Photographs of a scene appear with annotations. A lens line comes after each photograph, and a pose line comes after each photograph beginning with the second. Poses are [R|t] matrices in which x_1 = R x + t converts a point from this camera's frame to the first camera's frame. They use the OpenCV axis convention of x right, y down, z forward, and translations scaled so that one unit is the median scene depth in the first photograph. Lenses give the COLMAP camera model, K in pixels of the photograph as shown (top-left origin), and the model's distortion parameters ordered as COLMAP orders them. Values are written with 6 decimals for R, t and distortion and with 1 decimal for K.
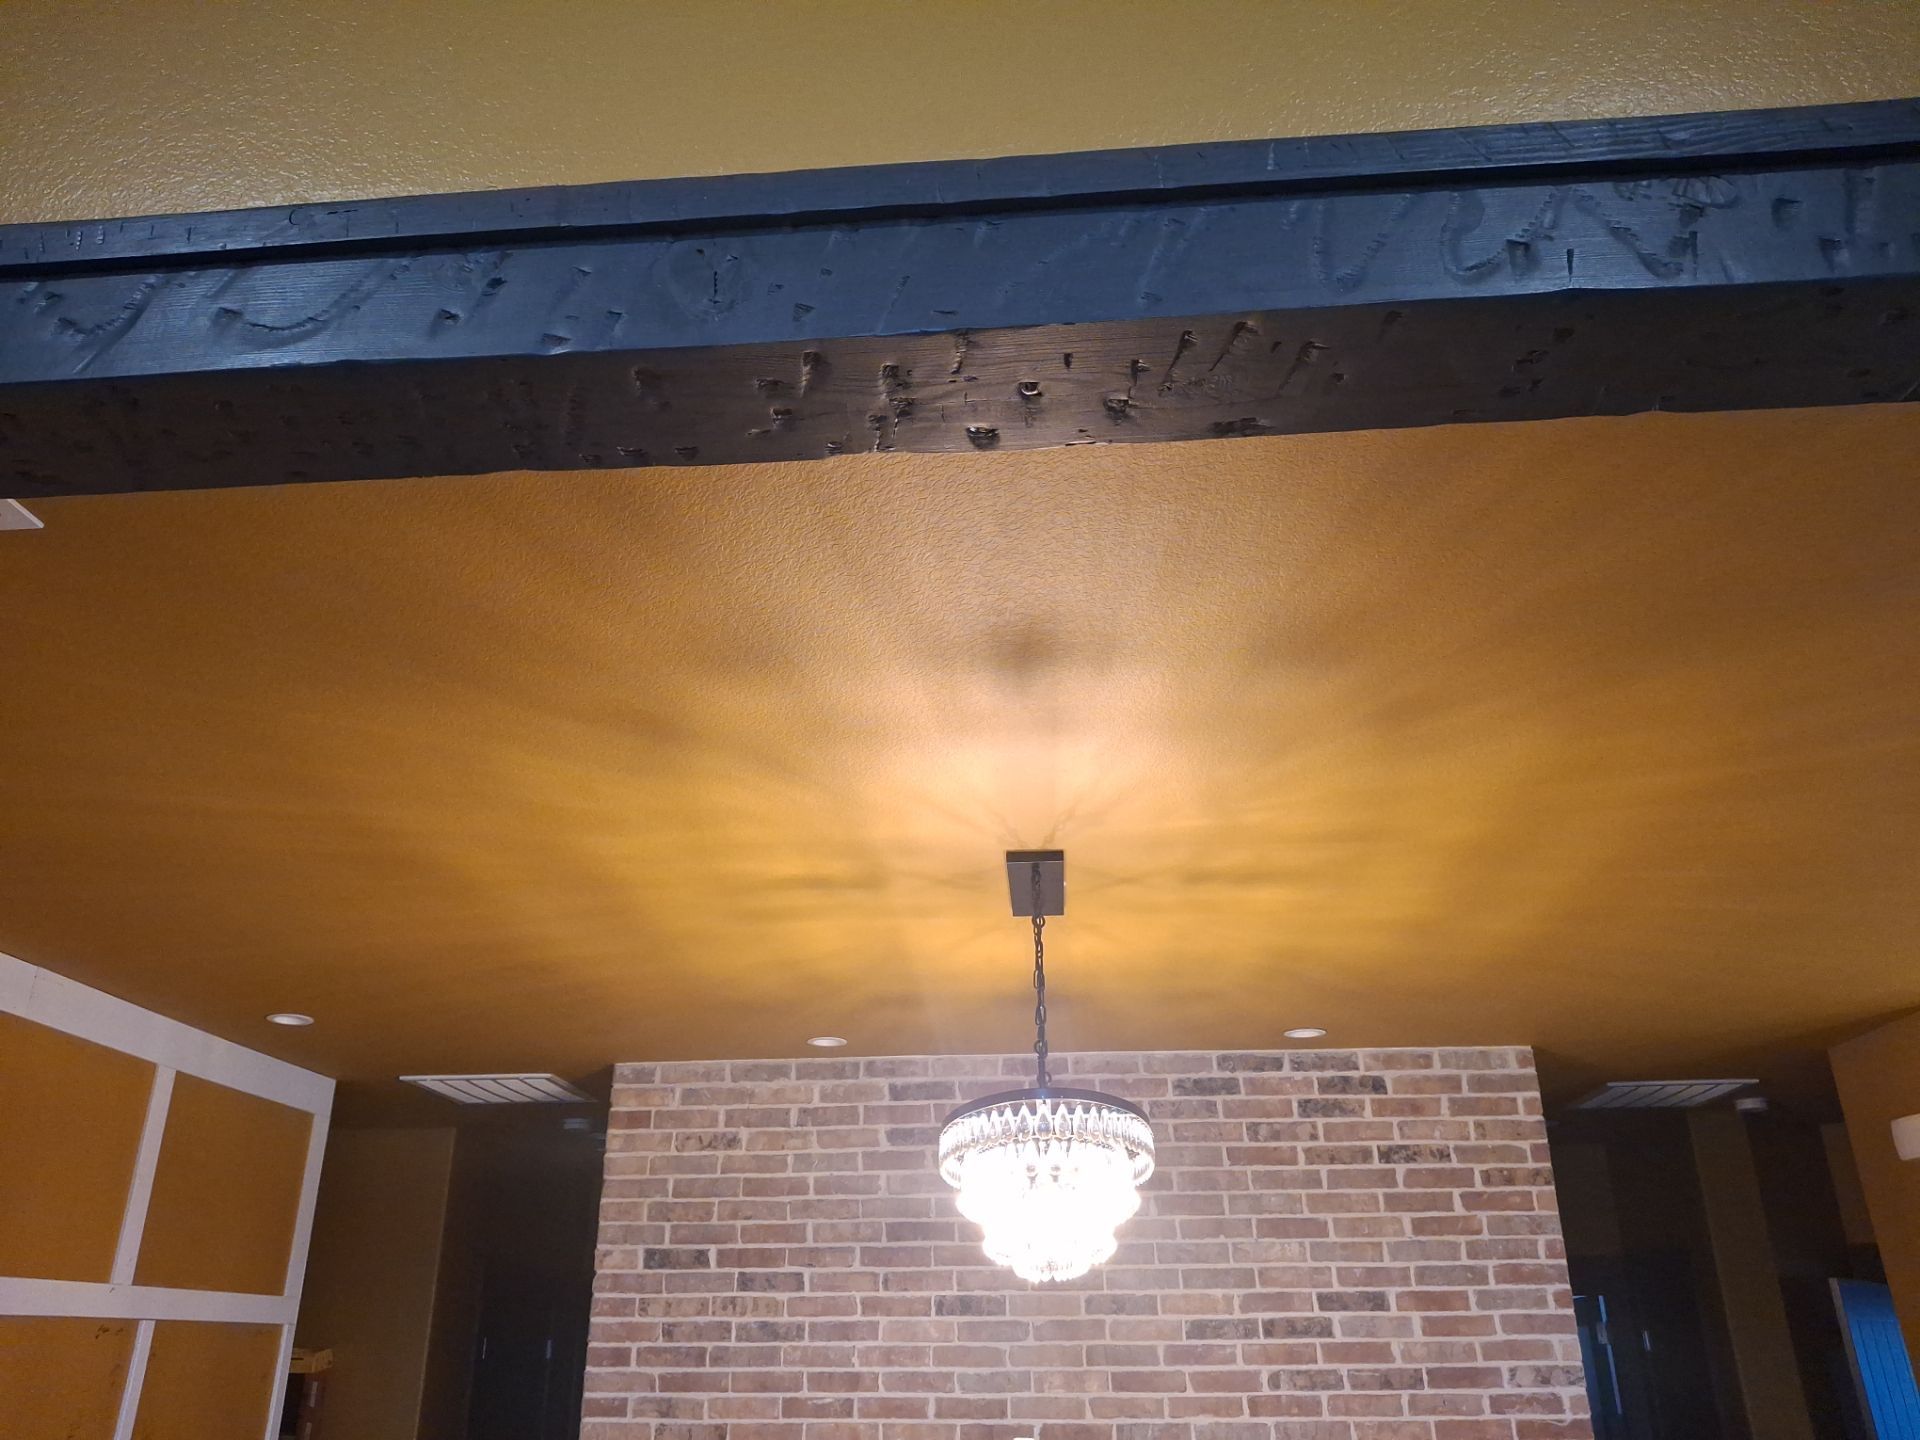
lens RADIAL K [[1454.6, 0, 960.0], [0, 1454.6, 720.0], [0, 0, 1]] dist [-0.008840, -0.004846]
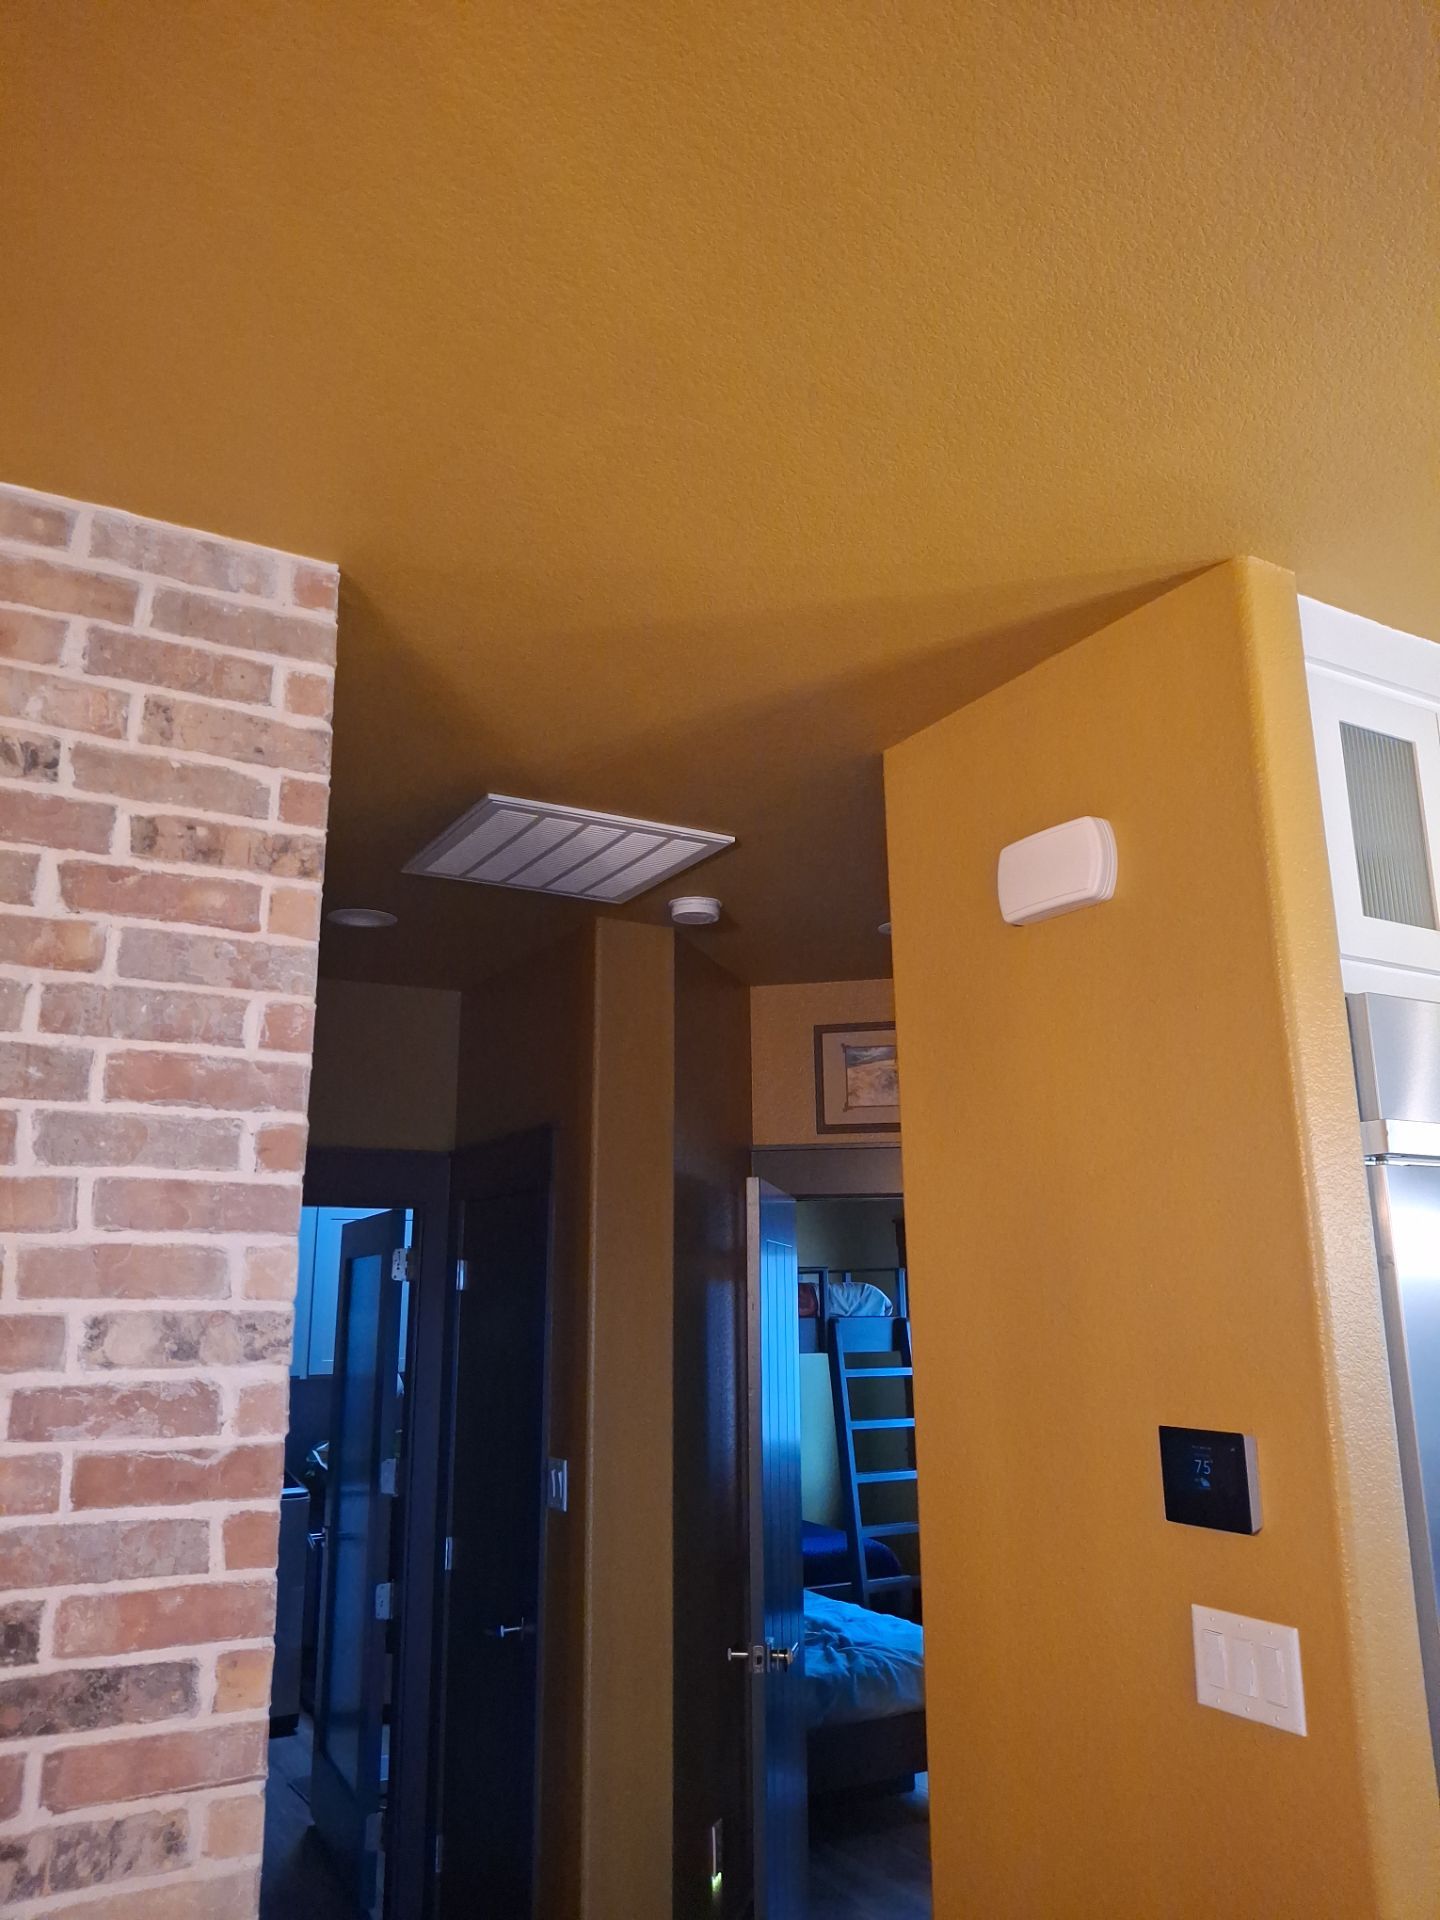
lens RADIAL K [[1454.6, 0, 720.0], [0, 1454.6, 960.0], [0, 0, 1]] dist [-0.008840, -0.004846]
pose [[0.834387, 0.125233, 0.536764, 0.292422], [-0.220016, 0.968571, 0.116031, 0.273419], [-0.505363, -0.214911, 0.835716, 0.613154]]
